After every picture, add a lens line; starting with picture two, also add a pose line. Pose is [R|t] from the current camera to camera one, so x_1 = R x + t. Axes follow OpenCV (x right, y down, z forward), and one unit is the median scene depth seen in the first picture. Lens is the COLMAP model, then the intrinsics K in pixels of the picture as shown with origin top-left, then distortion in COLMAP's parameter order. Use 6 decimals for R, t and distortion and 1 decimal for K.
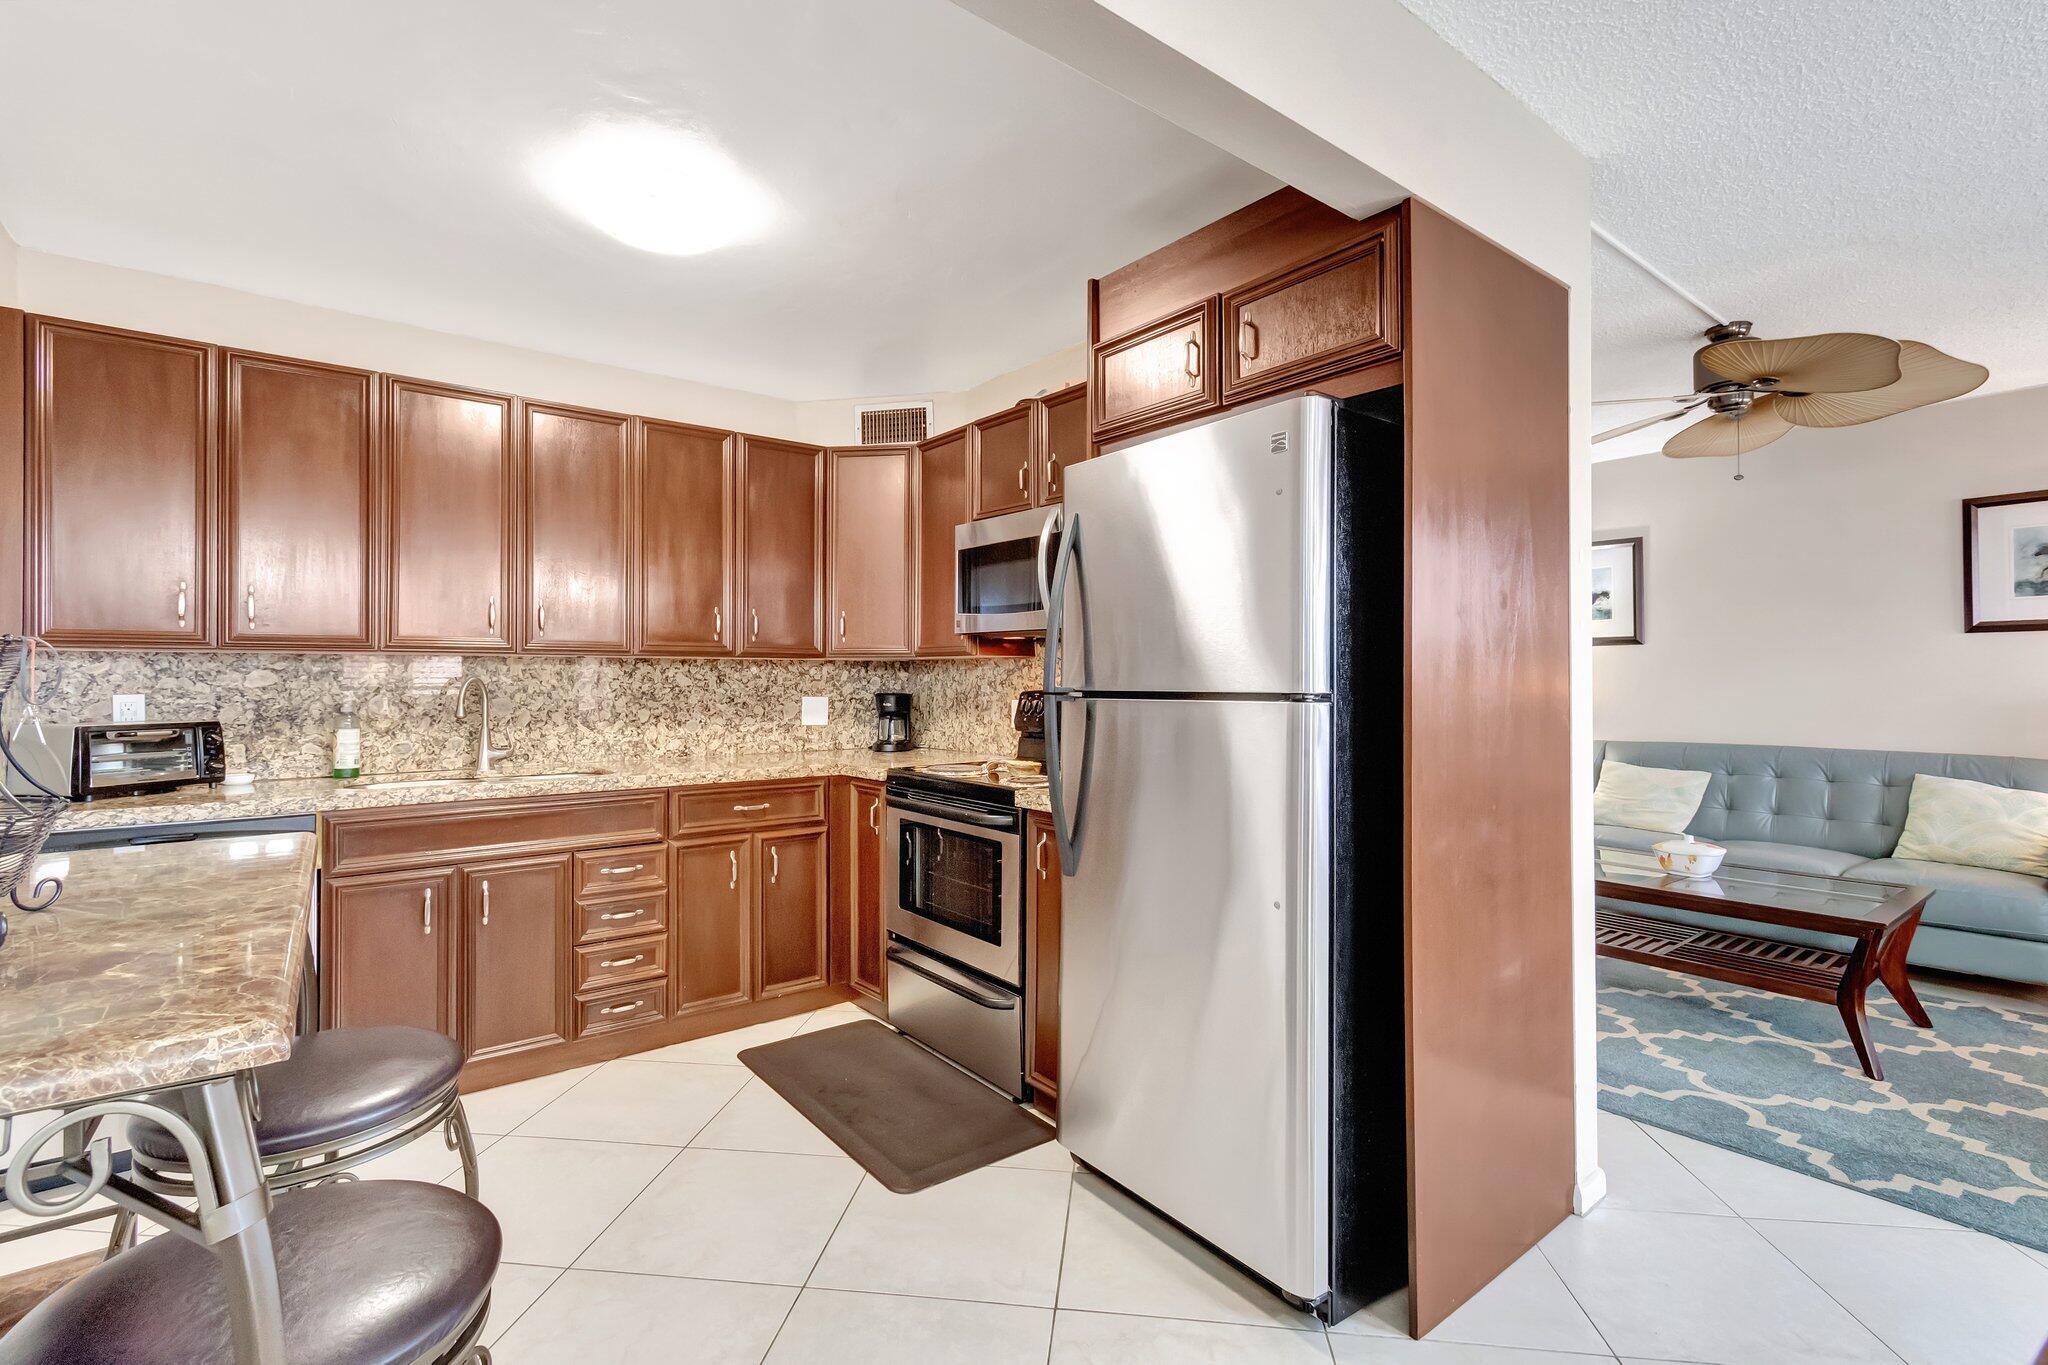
lens RADIAL K [[925.7, 0, 1022.6], [0, 925.7, 674.1], [0, 0, 1]] dist [0.001675, 0.000452]
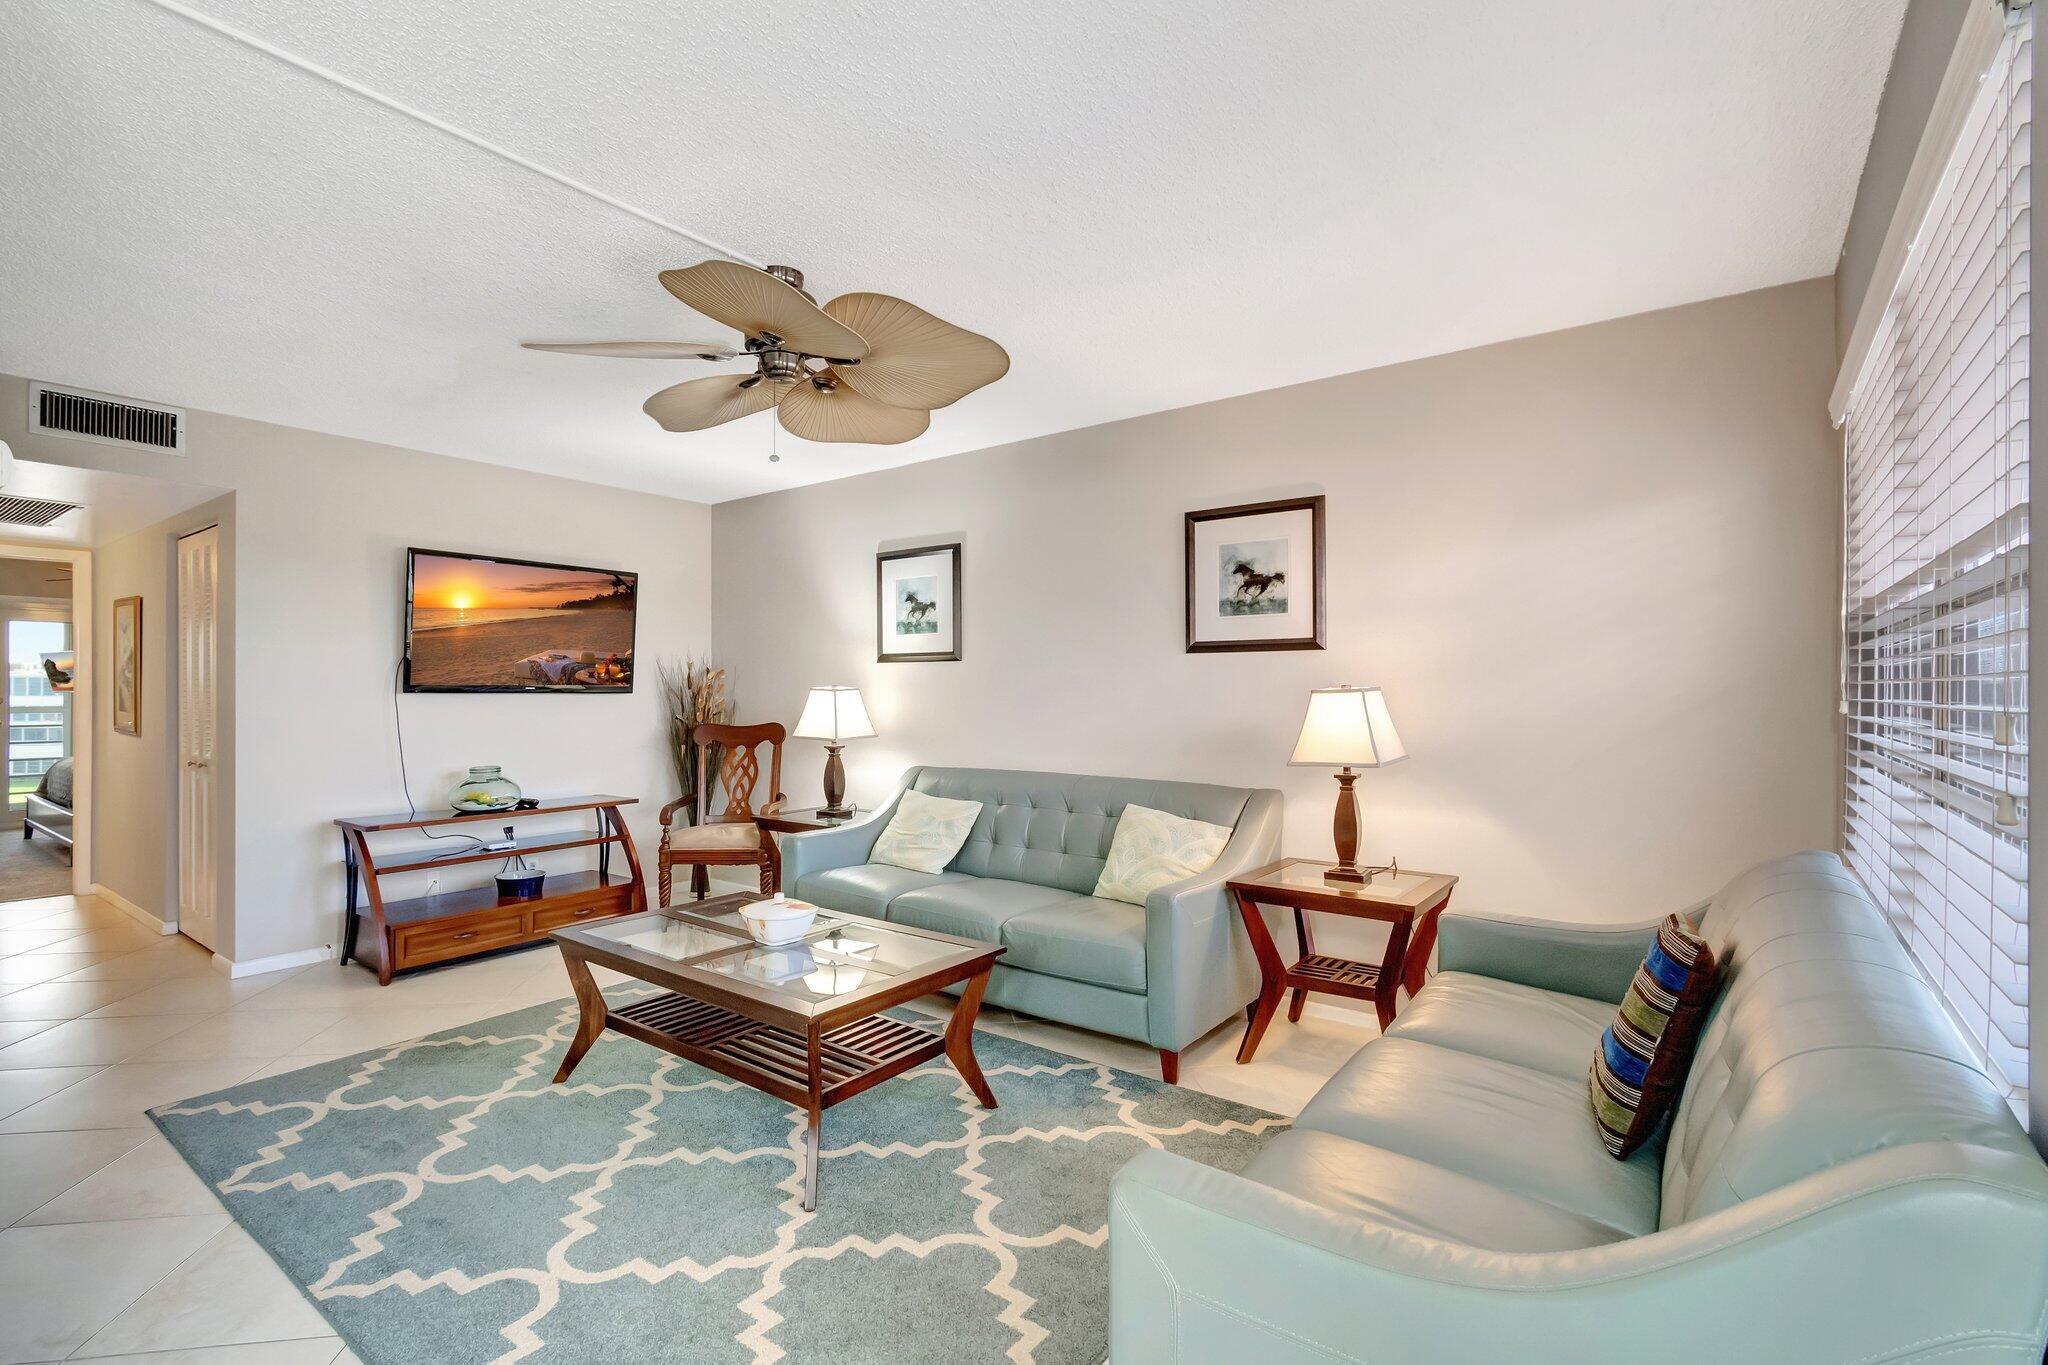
lens RADIAL K [[930.1, 0, 1006.2], [0, 930.1, 685.8], [0, 0, 1]] dist [0.002983, 0.000286]
pose [[0.967450, 0.003945, 0.253031, 0.604620], [-0.004781, 0.999985, 0.002690, -0.012421], [-0.253016, -0.003812, 0.967455, 0.124926]]
